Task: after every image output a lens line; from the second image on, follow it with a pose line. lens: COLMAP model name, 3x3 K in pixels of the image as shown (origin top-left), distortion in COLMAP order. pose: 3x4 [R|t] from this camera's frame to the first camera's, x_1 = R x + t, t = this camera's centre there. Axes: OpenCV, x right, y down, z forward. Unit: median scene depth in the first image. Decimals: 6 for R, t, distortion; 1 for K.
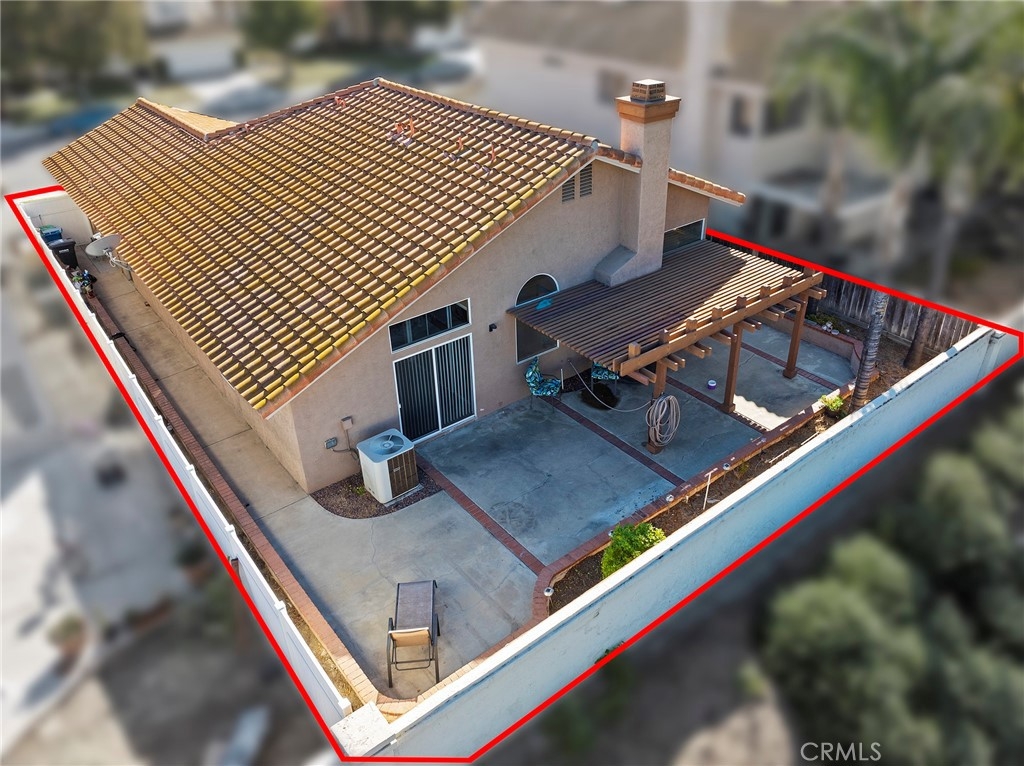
lens RADIAL K [[739.3, 0, 517.2], [0, 739.3, 359.6], [0, 0, 1]] dist [-0.008644, -0.008383]
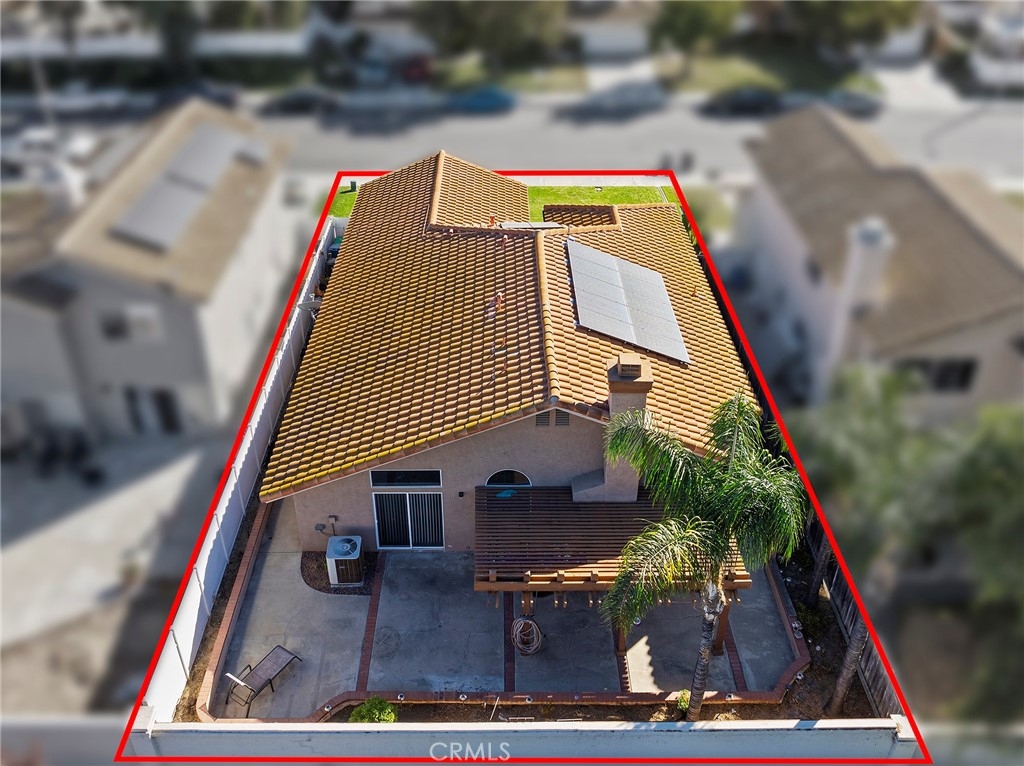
lens RADIAL K [[877.4, 0, 513.3], [0, 877.4, 283.8], [0, 0, 1]] dist [-0.023253, -0.008885]
pose [[0.782960, 0.322621, -0.531874, 0.749833], [-0.315895, 0.942760, 0.106832, -0.597969], [0.535896, 0.084371, 0.840058, -0.249602]]
